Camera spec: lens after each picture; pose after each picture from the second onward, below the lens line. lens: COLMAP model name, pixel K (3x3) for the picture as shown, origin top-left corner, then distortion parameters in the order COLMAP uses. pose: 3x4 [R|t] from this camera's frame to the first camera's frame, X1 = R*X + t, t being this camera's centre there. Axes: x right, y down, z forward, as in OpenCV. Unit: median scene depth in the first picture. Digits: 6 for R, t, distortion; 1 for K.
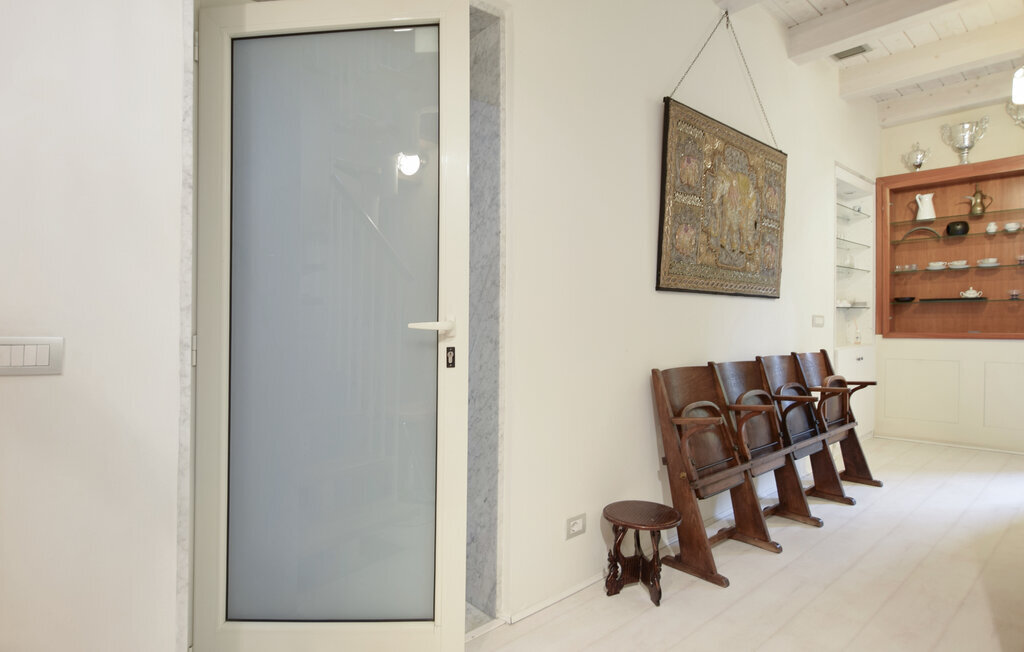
lens RADIAL K [[477.7, 0, 512.0], [0, 477.7, 326.0], [0, 0, 1]] dist [-0.023206, -0.000118]
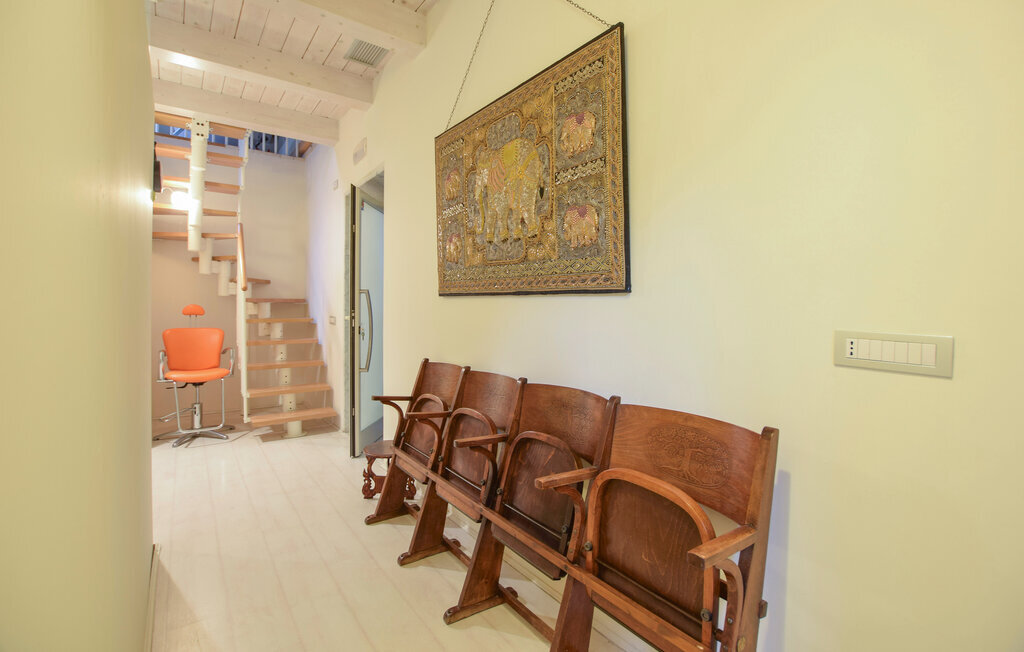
lens RADIAL K [[477.7, 0, 512.0], [0, 477.7, 326.0], [0, 0, 1]] dist [-0.023206, -0.000118]
pose [[-0.042181, 0.034768, -0.998505, 1.366292], [-0.034613, 0.998744, 0.036239, -0.045188], [0.998510, 0.036090, -0.040925, 1.112660]]
